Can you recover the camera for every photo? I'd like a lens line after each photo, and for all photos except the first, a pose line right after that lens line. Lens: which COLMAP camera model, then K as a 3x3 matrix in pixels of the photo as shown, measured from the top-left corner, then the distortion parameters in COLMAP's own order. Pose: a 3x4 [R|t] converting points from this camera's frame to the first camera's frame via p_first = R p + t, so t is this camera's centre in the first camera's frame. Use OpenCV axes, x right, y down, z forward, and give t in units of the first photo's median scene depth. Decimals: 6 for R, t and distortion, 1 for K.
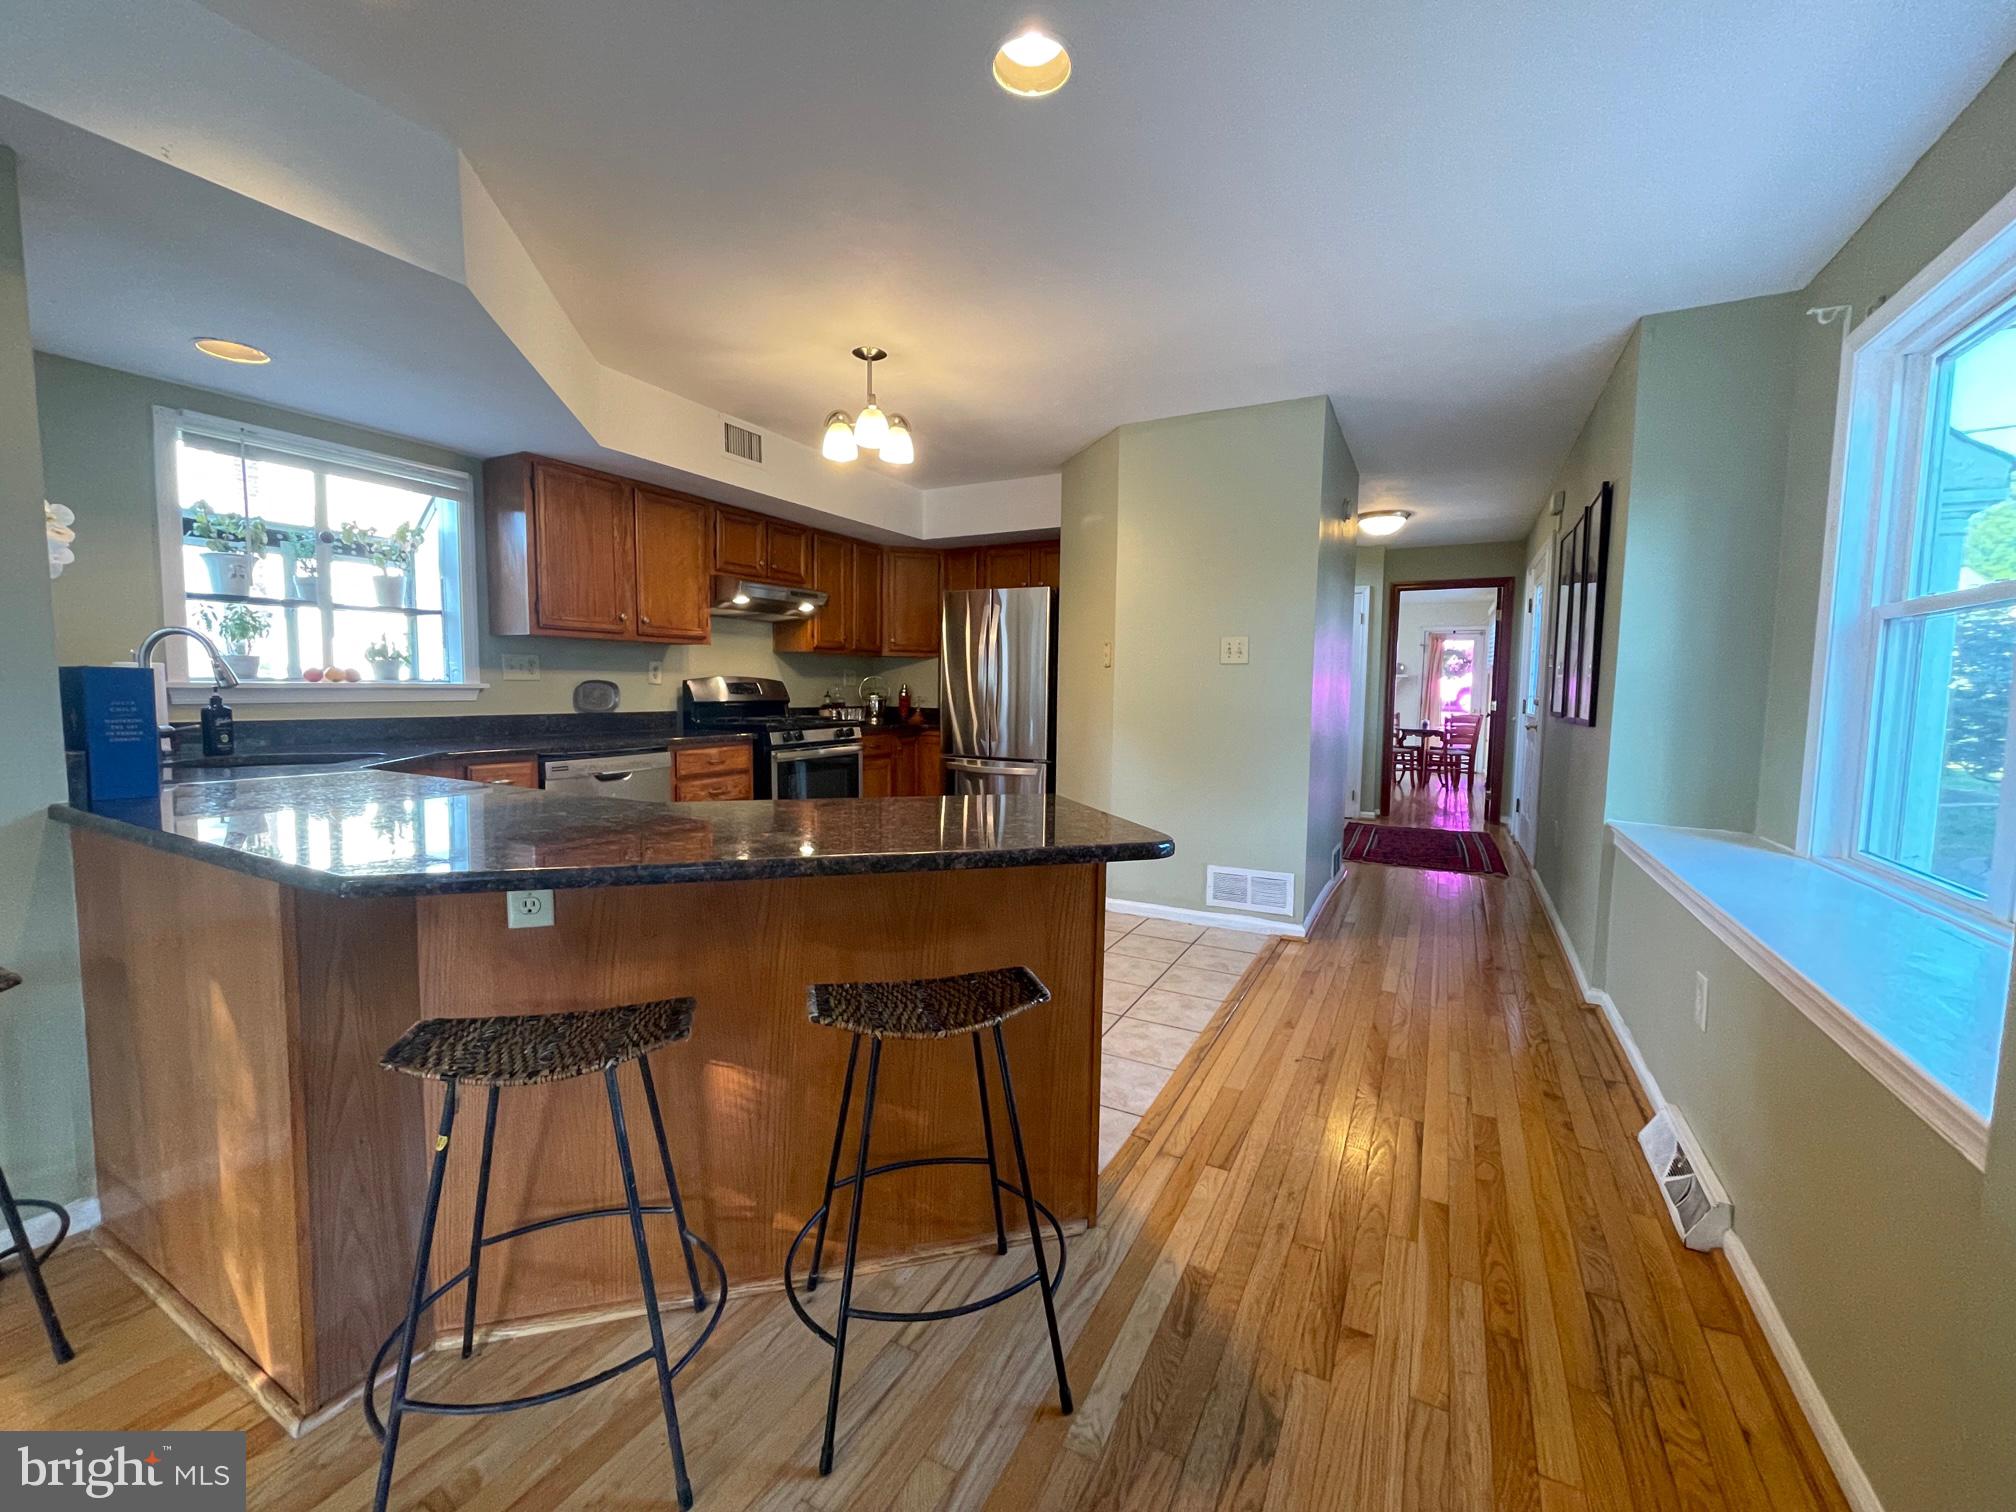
lens RADIAL K [[814.2, 0, 1007.1], [0, 814.2, 750.5], [0, 0, 1]] dist [-0.001764, -0.000497]
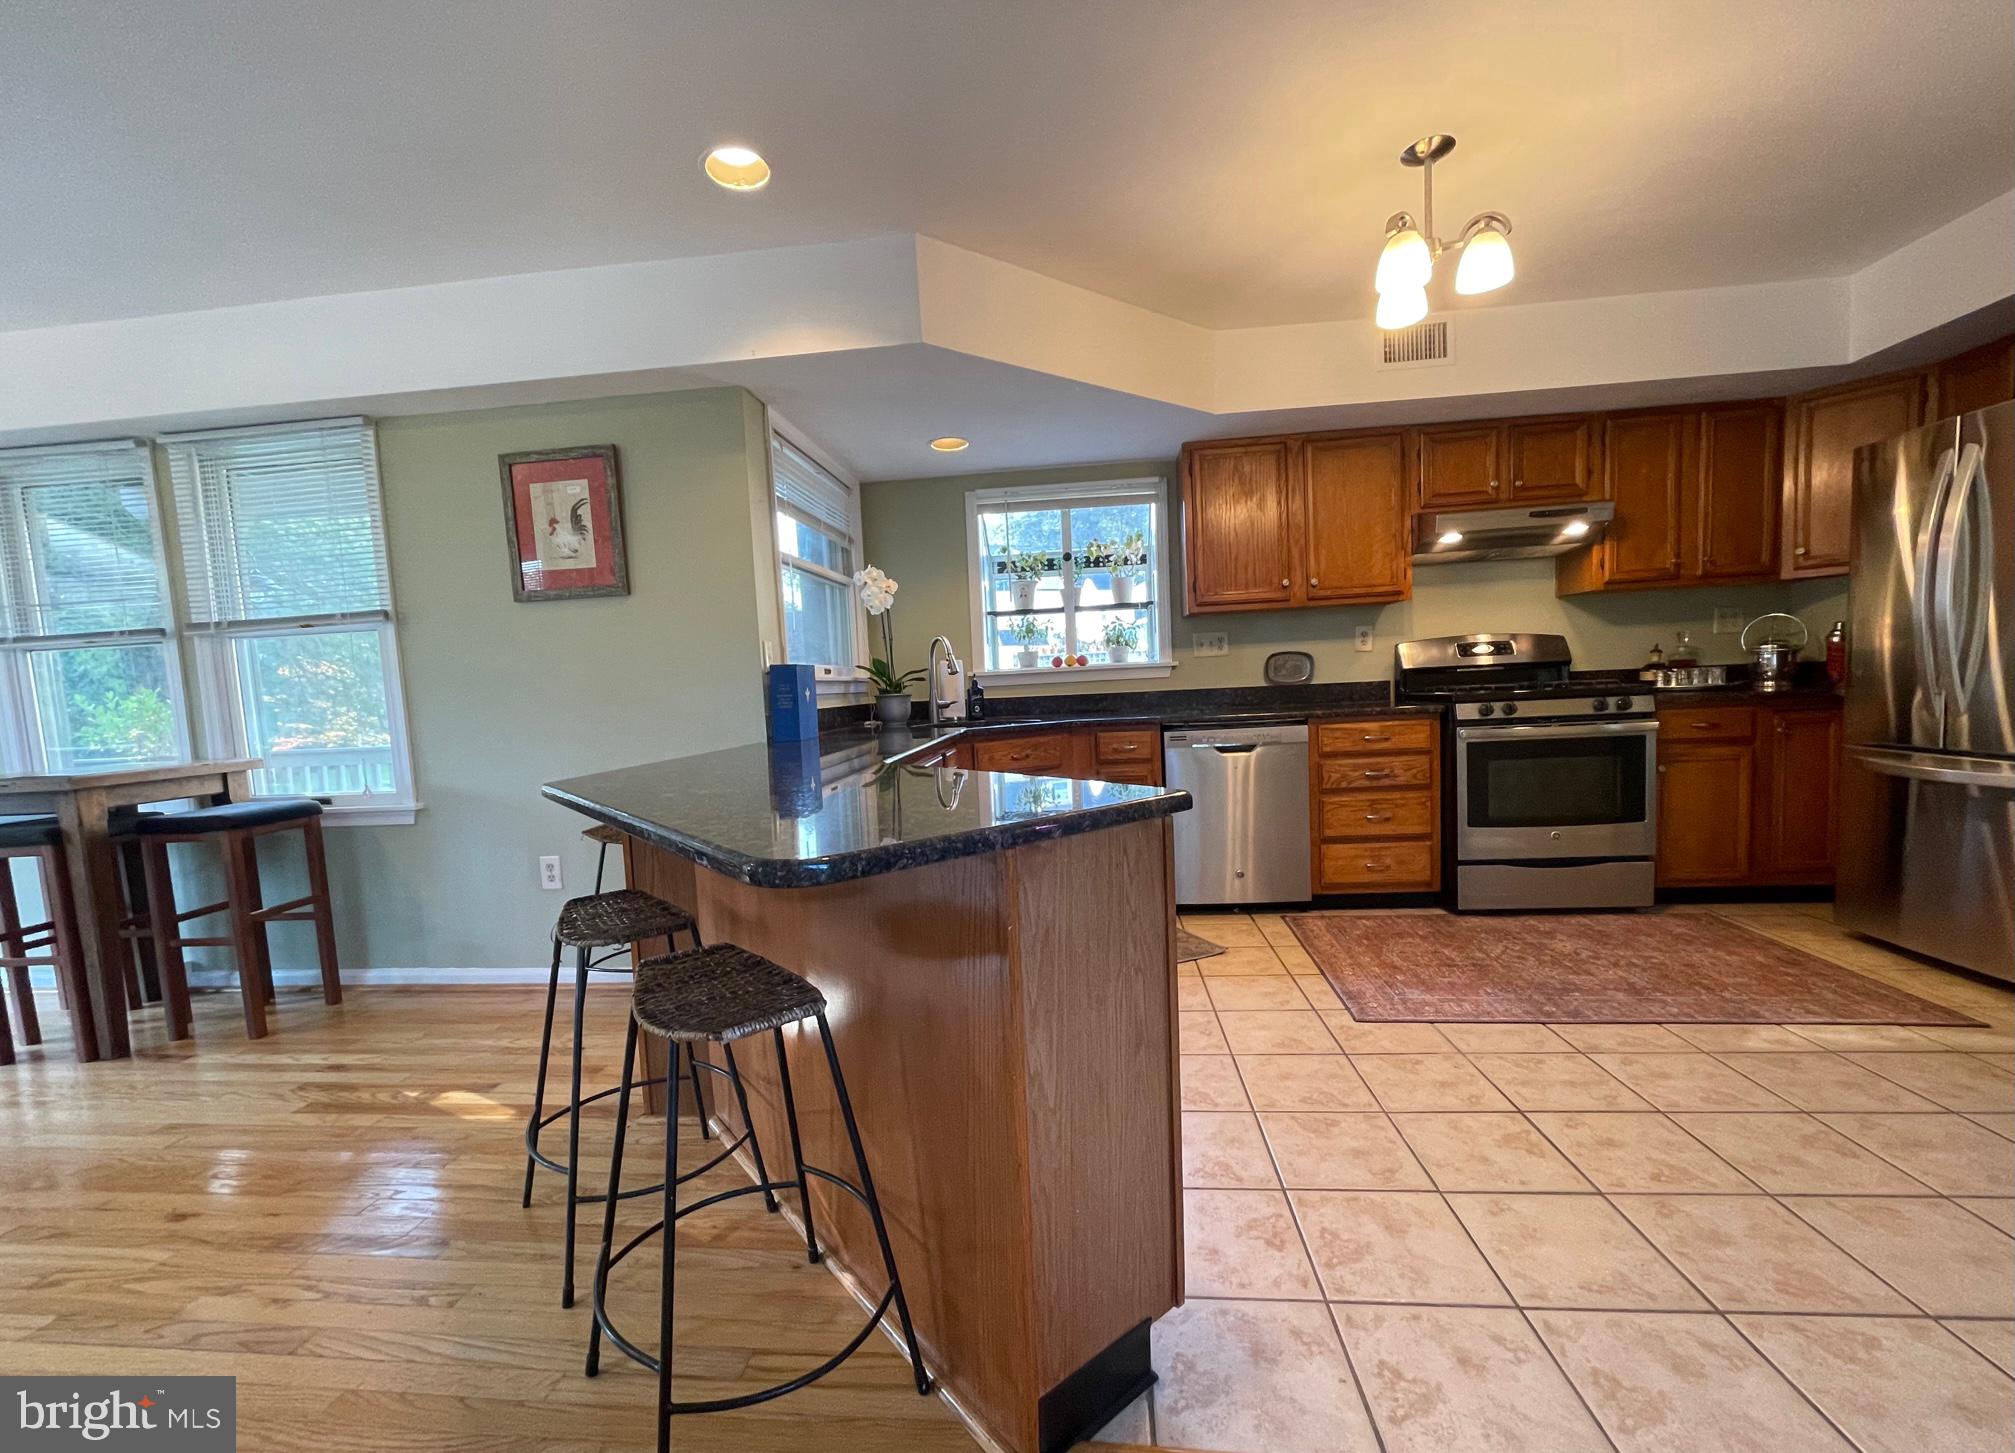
lens RADIAL K [[813.8, 0, 1005.9], [0, 813.8, 751.1], [0, 0, 1]] dist [-0.000819, -0.000503]
pose [[0.379756, 0.044972, -0.923993, 0.308152], [-0.020399, 0.998982, 0.040238, 0.000877], [0.924862, 0.003568, 0.380287, 0.353062]]
